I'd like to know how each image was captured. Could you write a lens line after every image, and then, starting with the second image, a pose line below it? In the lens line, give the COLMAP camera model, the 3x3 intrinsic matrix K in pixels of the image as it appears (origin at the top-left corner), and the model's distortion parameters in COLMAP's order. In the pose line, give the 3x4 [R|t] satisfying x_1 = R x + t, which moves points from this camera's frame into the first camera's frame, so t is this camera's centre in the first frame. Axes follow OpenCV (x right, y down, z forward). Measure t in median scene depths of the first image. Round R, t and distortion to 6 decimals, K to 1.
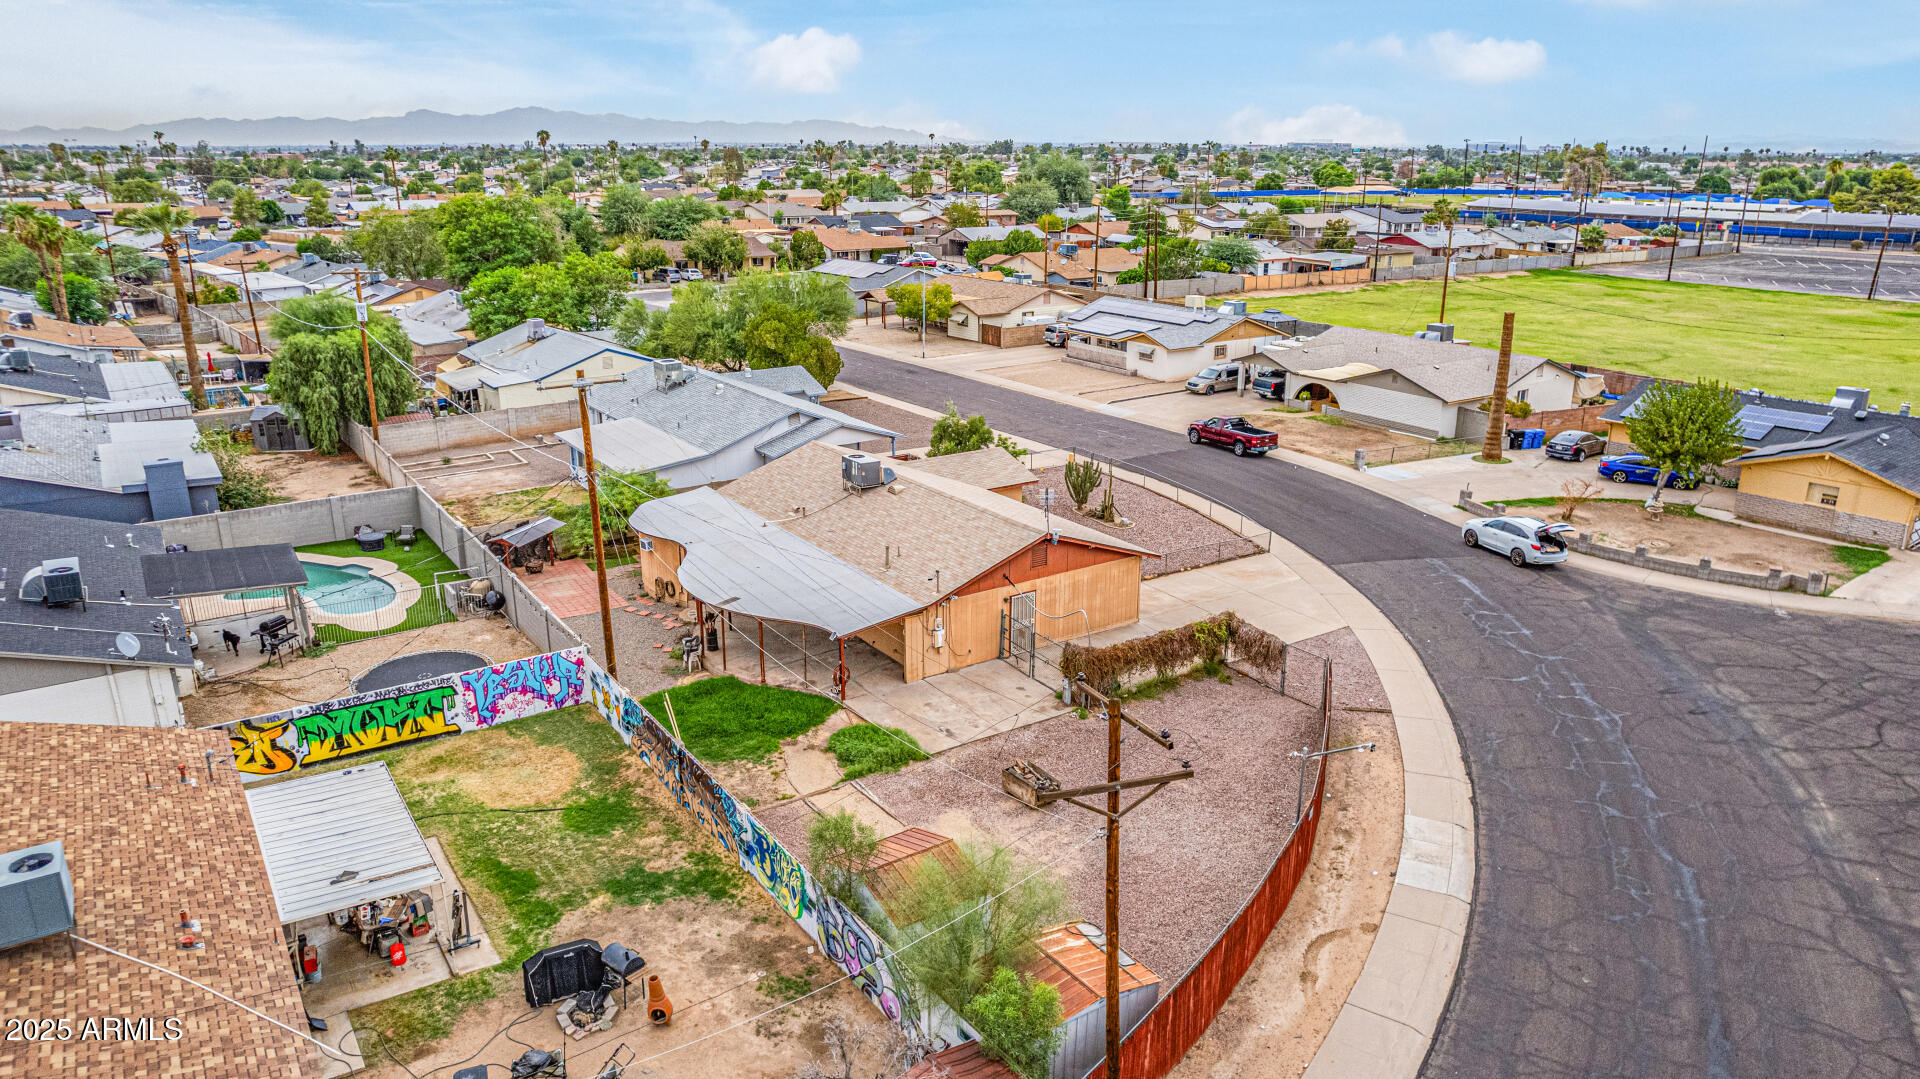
lens RADIAL K [[1257.5, 0, 960.0], [0, 1257.5, 539.5], [0, 0, 1]] dist [-0.074076, 0.065323]
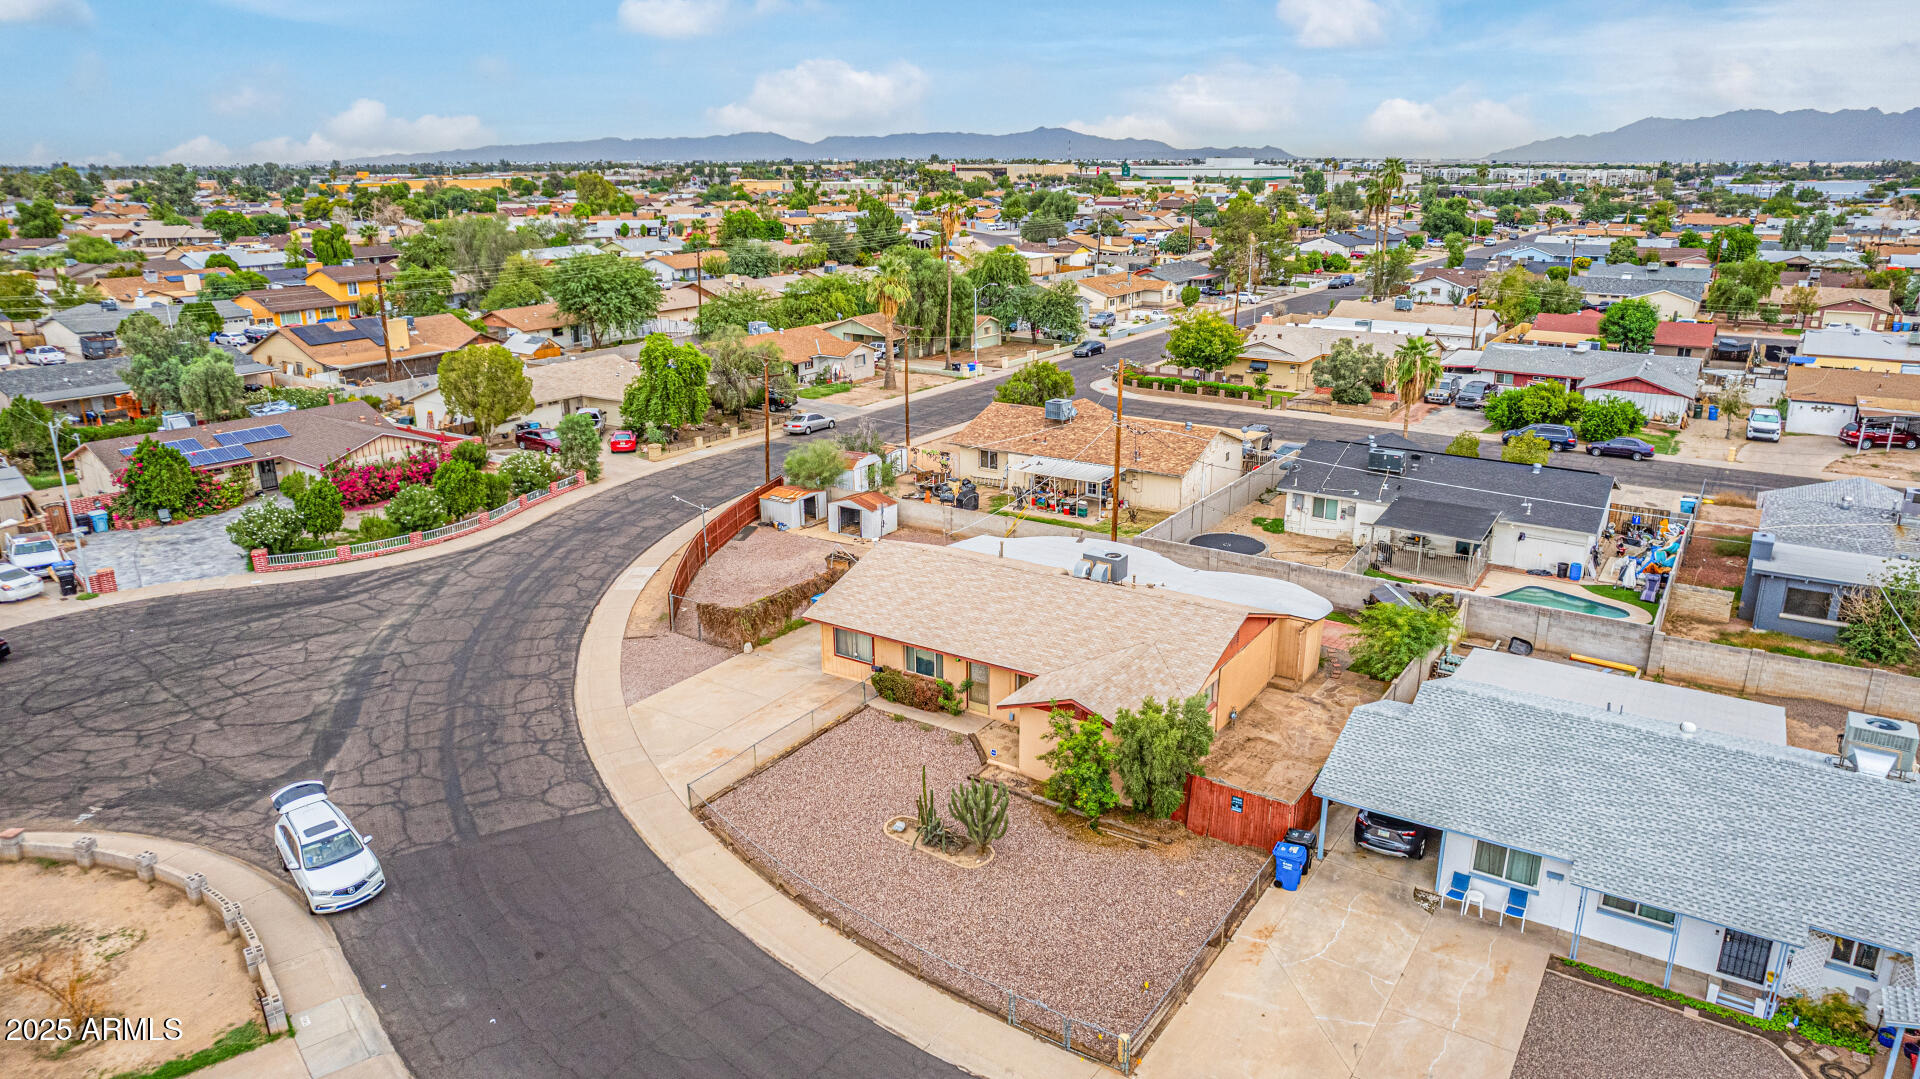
lens RADIAL K [[1257.5, 0, 960.0], [0, 1257.5, 539.5], [0, 0, 1]] dist [-0.074076, 0.065323]
pose [[-0.929305, 0.106537, -0.353613, 0.372770], [-0.111667, 0.831612, 0.544014, -0.587260], [0.352027, 0.545042, -0.760925, 1.660056]]
